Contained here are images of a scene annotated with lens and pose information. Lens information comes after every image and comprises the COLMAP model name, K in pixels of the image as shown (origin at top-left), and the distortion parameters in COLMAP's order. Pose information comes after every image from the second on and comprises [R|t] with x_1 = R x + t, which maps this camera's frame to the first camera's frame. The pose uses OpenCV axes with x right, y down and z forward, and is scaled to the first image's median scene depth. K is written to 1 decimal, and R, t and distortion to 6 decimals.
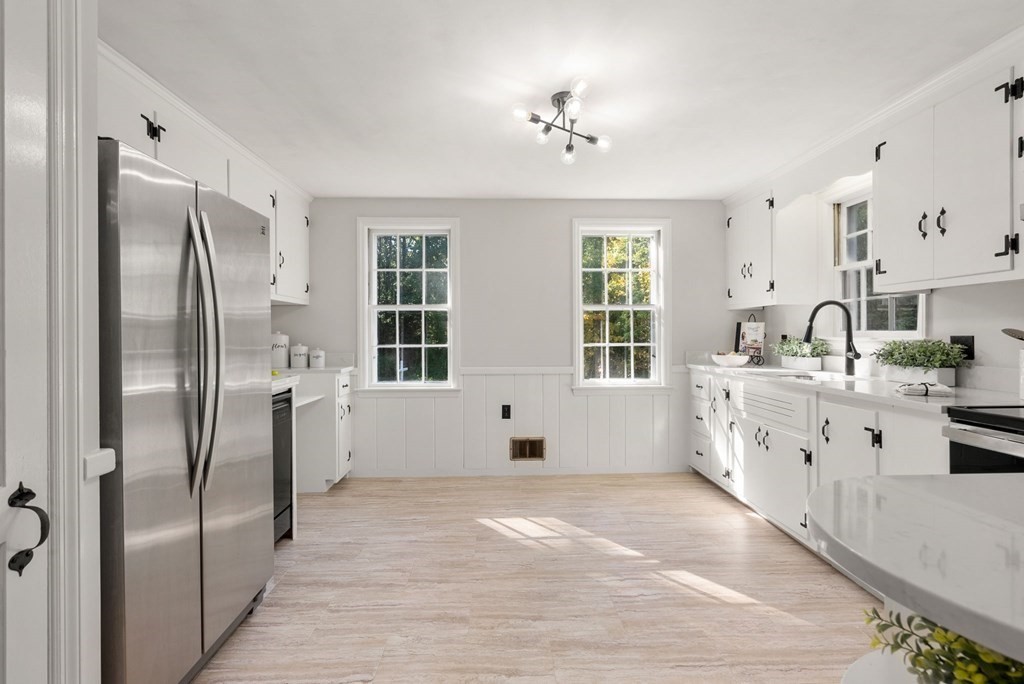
lens RADIAL K [[472.1, 0, 513.3], [0, 472.1, 333.4], [0, 0, 1]] dist [-0.008100, 0.003567]
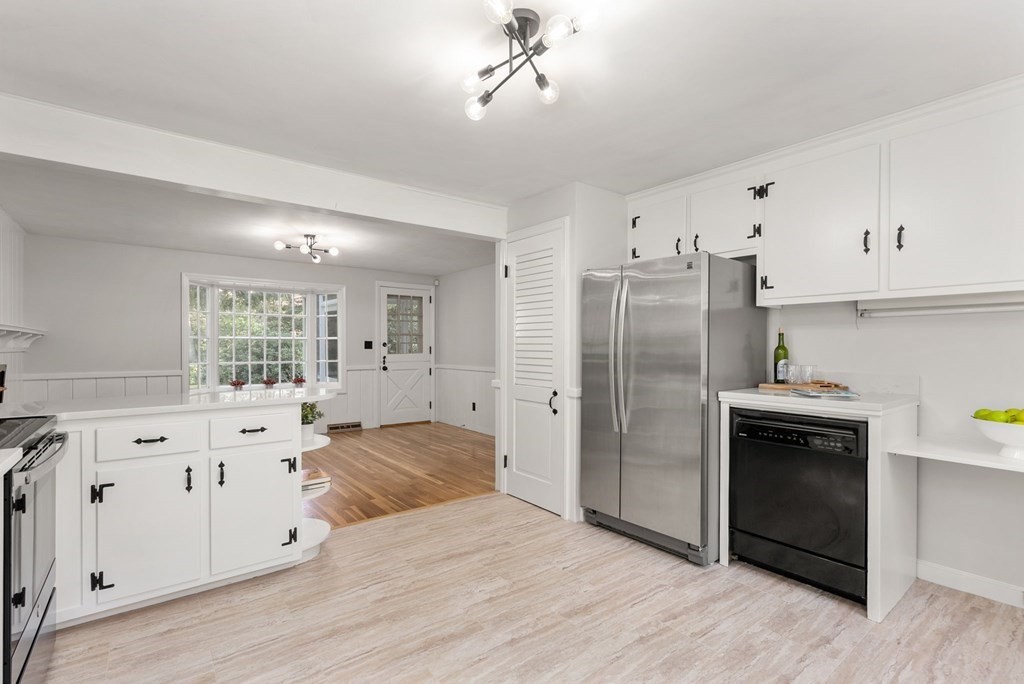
lens RADIAL K [[472.1, 0, 508.2], [0, 472.1, 347.0], [0, 0, 1]] dist [-0.008100, 0.003567]
pose [[-0.812632, 0.005629, -0.582749, 0.391706], [0.002416, 0.999977, 0.006290, -0.004824], [0.582772, 0.003703, -0.812628, 1.125119]]
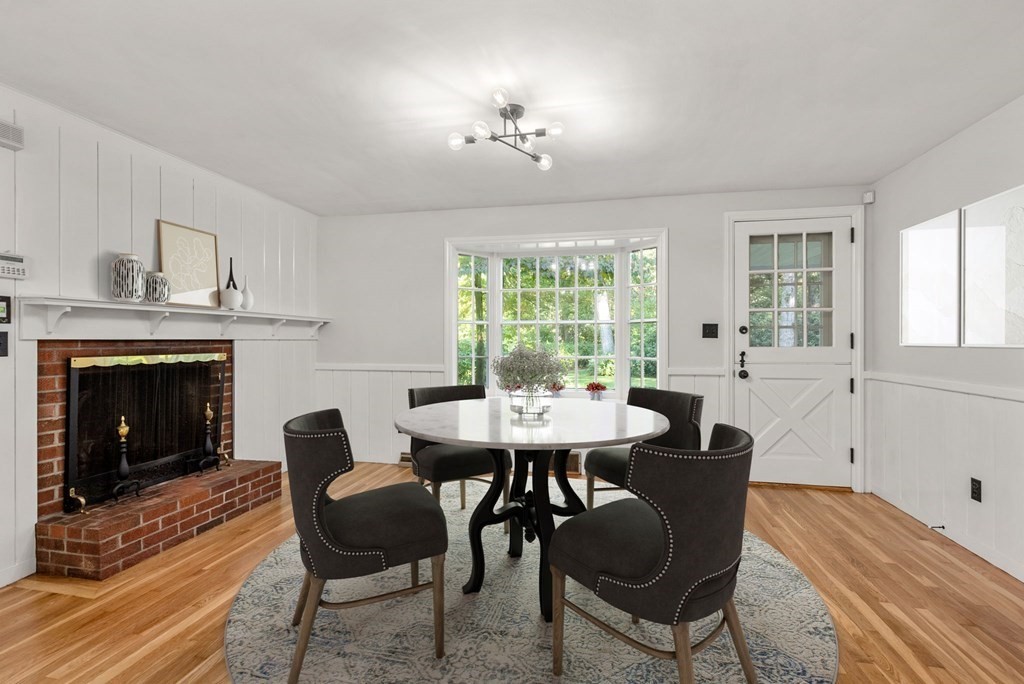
lens RADIAL K [[472.1, 0, 506.8], [0, 472.1, 343.1], [0, 0, 1]] dist [-0.008100, 0.003567]
pose [[-0.966479, 0.005129, 0.256696, -0.123736], [0.006221, 0.999975, 0.003441, 0.019699], [-0.256672, 0.004923, -0.966486, 0.332355]]
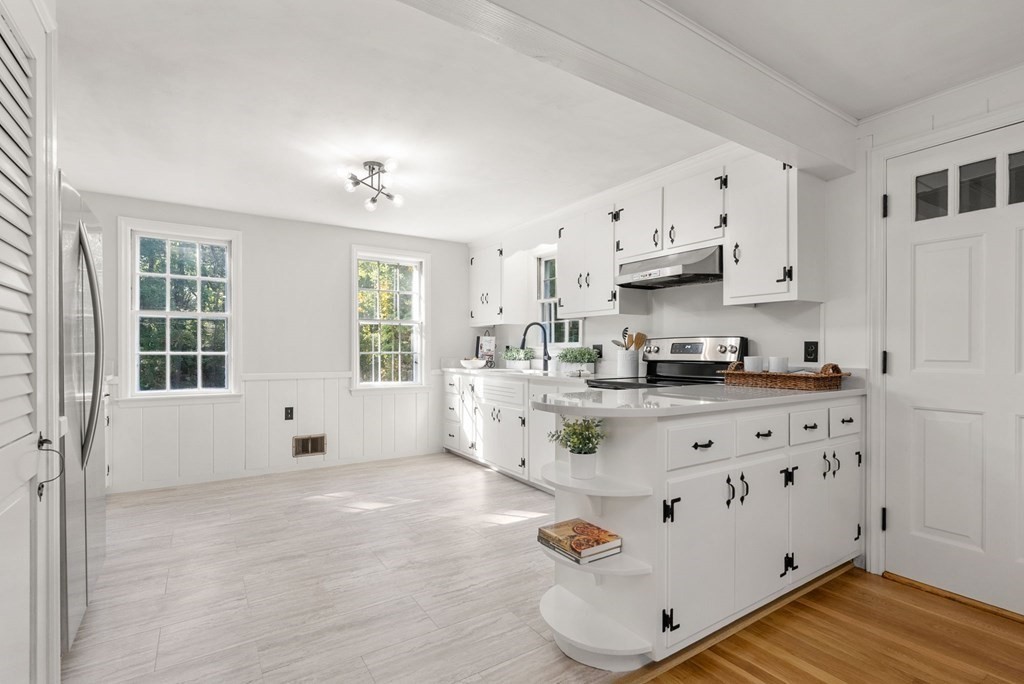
lens RADIAL K [[472.1, 0, 507.0], [0, 472.1, 355.7], [0, 0, 1]] dist [-0.008100, 0.003567]
pose [[0.858479, 0.000271, 0.512849, -0.180385], [-0.005286, 0.999951, 0.008321, 0.024854], [-0.512822, -0.009854, 0.858438, -0.255710]]
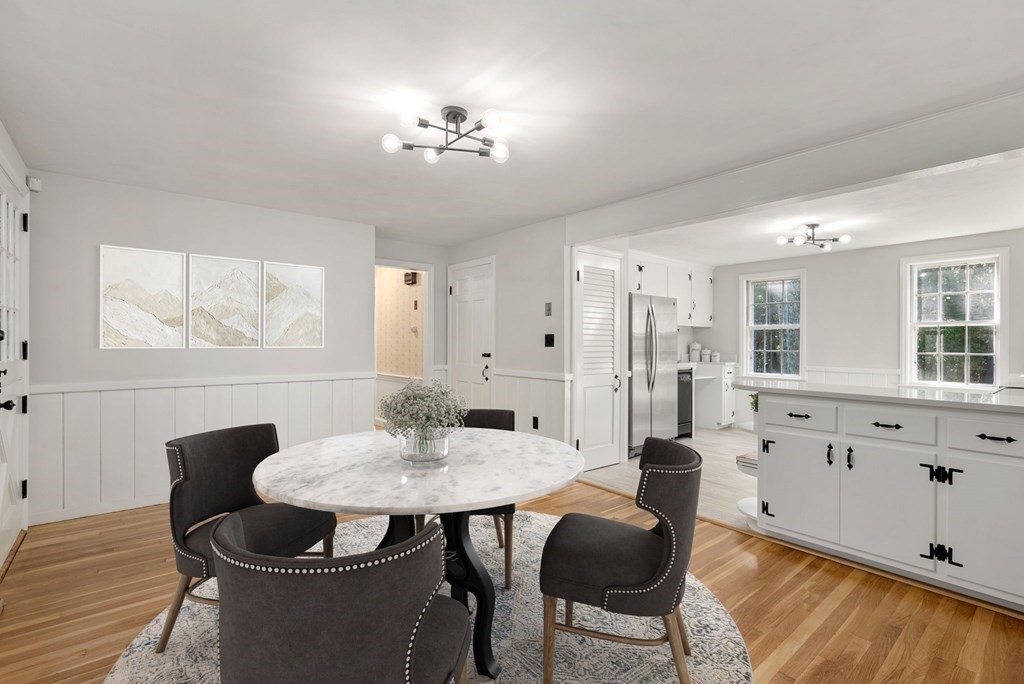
lens RADIAL K [[472.1, 0, 511.5], [0, 472.1, 339.8], [0, 0, 1]] dist [-0.008100, 0.003567]
pose [[0.603602, 0.004211, -0.797275, 0.666474], [-0.008592, 0.999962, -0.001223, -0.004230], [0.797240, 0.007589, 0.603615, -0.858465]]
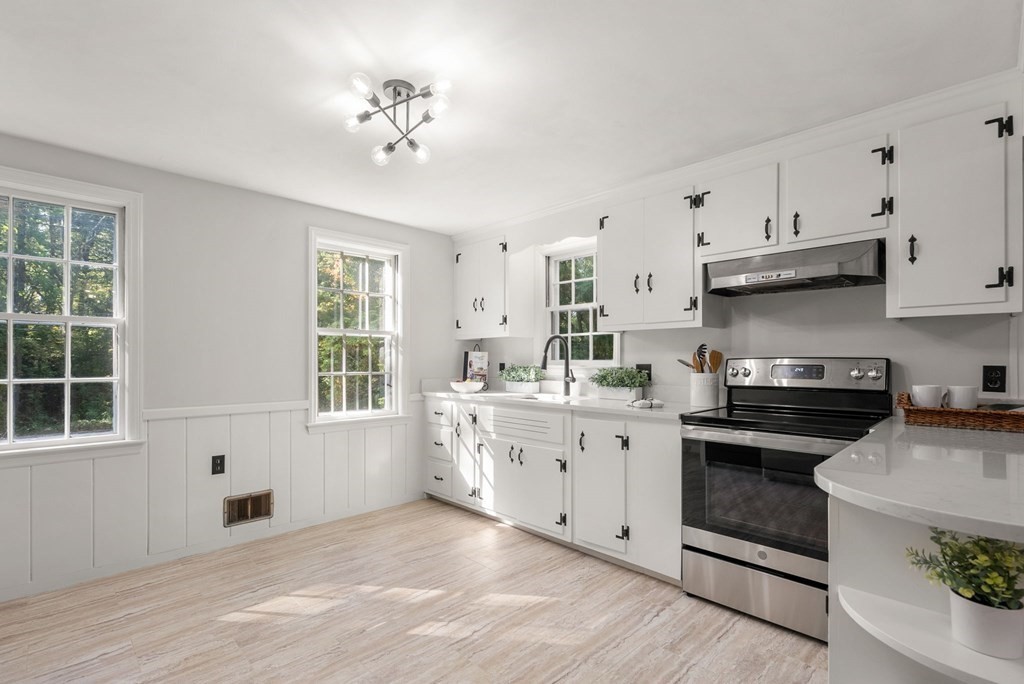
lens RADIAL K [[472.1, 0, 508.3], [0, 472.1, 362.8], [0, 0, 1]] dist [-0.008100, 0.003567]
pose [[0.739908, 0.000361, 0.672708, -0.227007], [-0.002622, 0.999994, 0.002347, -0.000605], [-0.672703, -0.003500, 0.739905, 0.163977]]
